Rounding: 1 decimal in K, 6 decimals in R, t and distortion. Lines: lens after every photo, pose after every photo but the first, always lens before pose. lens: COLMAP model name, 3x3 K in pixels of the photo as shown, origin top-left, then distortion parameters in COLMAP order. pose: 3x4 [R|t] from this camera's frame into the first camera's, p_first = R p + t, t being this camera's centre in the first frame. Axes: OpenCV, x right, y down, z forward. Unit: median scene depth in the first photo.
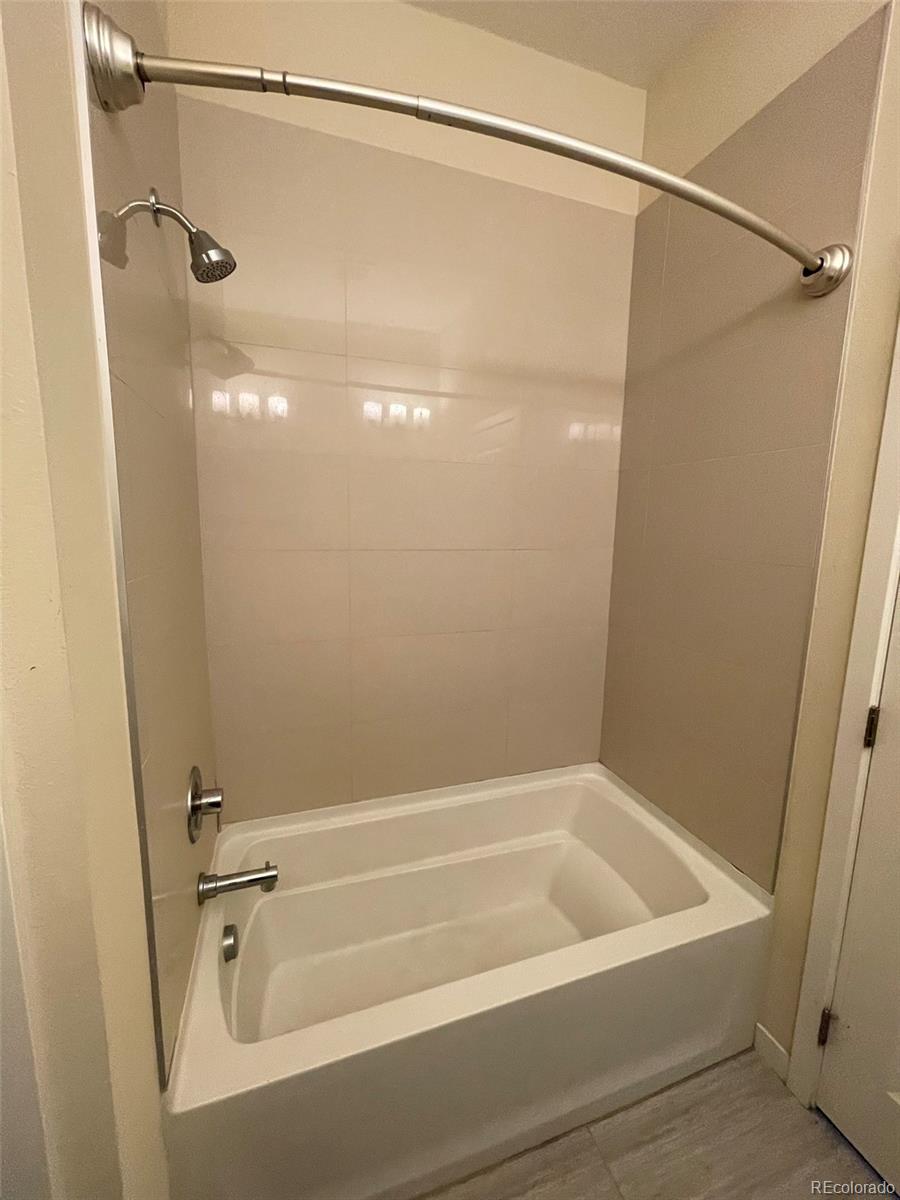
lens RADIAL K [[483.5, 0, 448.3], [0, 483.5, 597.4], [0, 0, 1]] dist [0.008608, -0.000640]
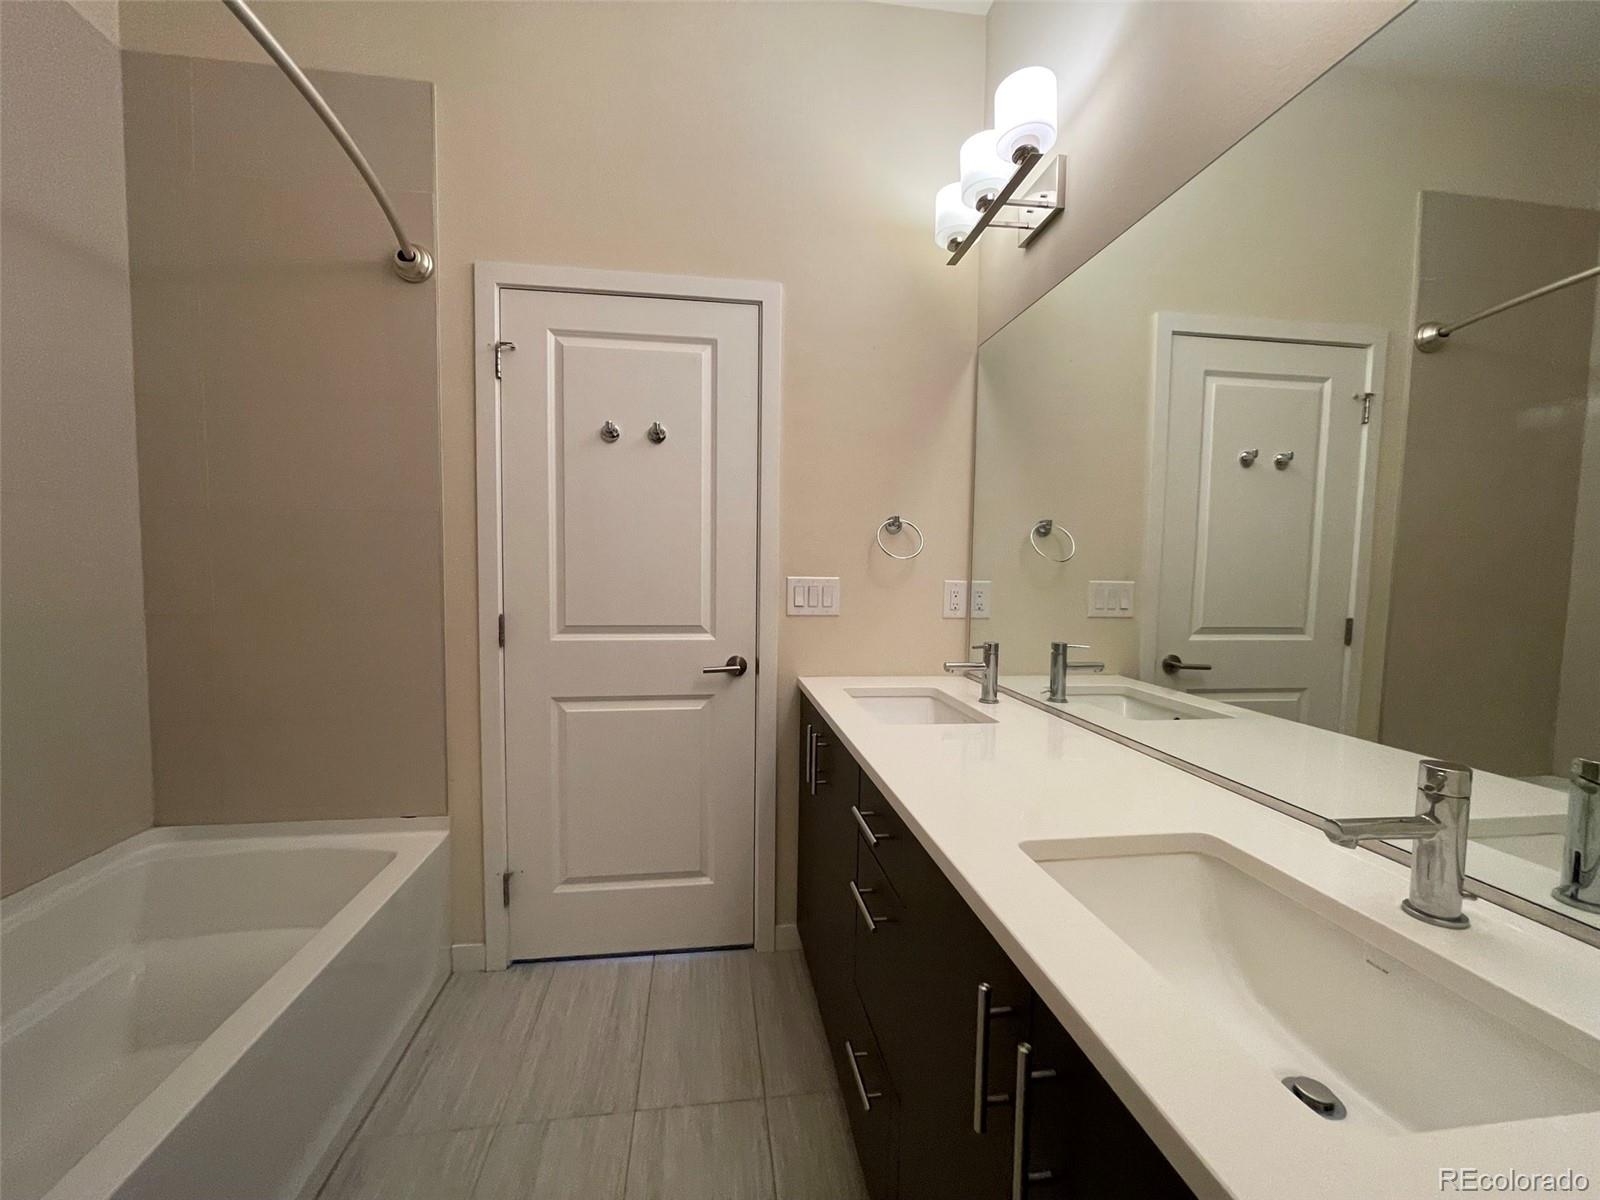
lens RADIAL K [[644.6, 0, 796.5], [0, 644.6, 601.6], [0, 0, 1]] dist [0.008608, -0.000640]
pose [[0.186732, -0.071897, 0.979776, -0.569815], [0.148710, 0.987895, 0.044151, 0.193297], [-0.971090, 0.137458, 0.195163, -0.103108]]
